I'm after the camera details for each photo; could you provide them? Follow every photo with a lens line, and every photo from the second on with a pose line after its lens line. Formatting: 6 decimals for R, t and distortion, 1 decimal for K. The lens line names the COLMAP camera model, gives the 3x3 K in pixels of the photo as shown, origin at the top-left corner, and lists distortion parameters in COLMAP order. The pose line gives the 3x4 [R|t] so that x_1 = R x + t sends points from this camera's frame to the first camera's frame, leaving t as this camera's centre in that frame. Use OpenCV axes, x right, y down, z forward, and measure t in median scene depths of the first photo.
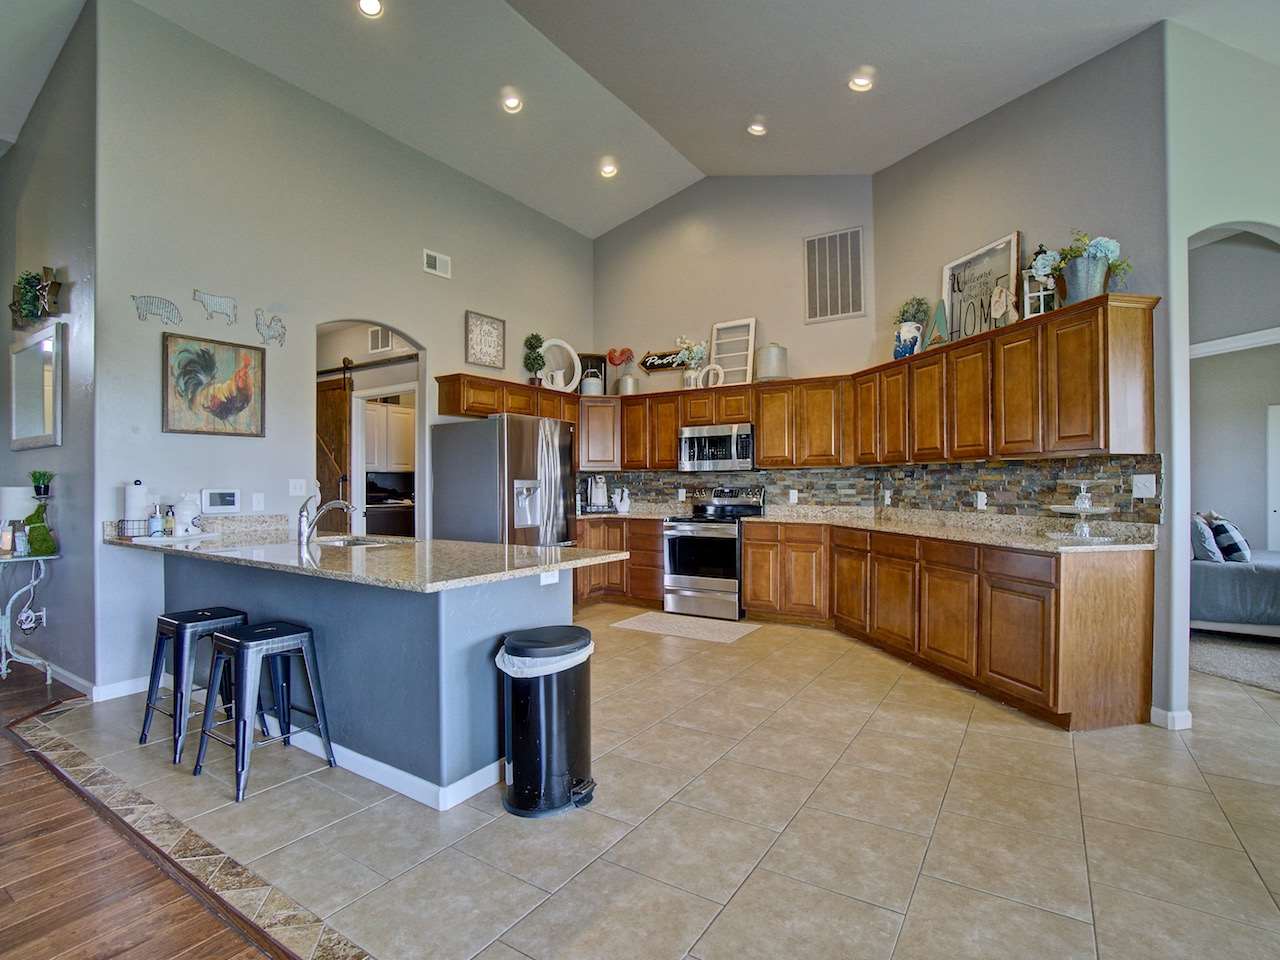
lens RADIAL K [[646.8, 0, 648.0], [0, 646.8, 478.9], [0, 0, 1]] dist [-0.030345, 0.006358]
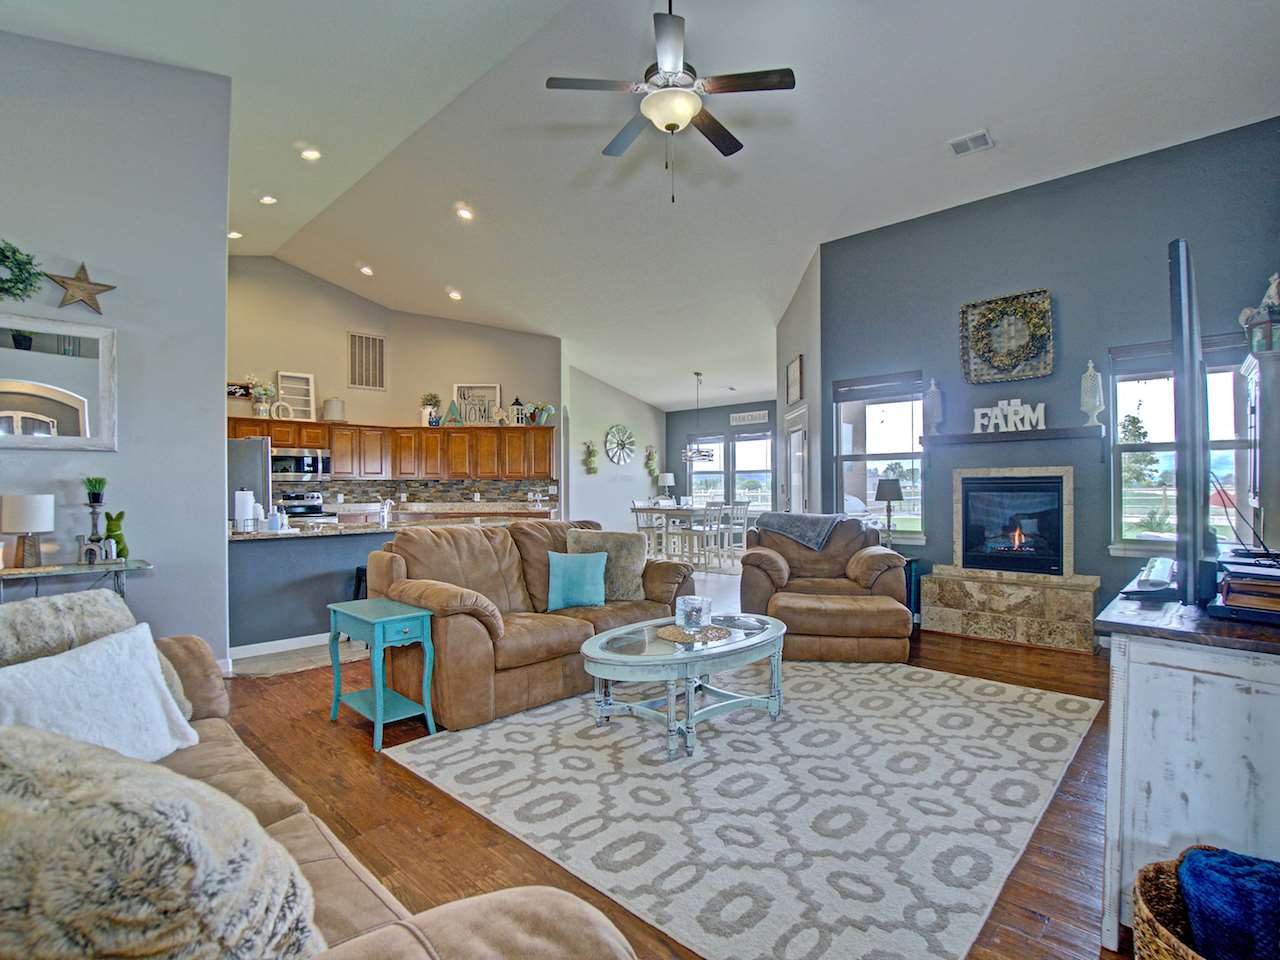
lens RADIAL K [[651.1, 0, 644.9], [0, 651.1, 479.4], [0, 0, 1]] dist [0.023690, 0.004323]
pose [[0.222192, 0.015453, 0.974881, -1.266880], [-0.002741, 0.999880, -0.015224, 0.004390], [-0.974999, 0.000711, 0.222208, -0.056853]]
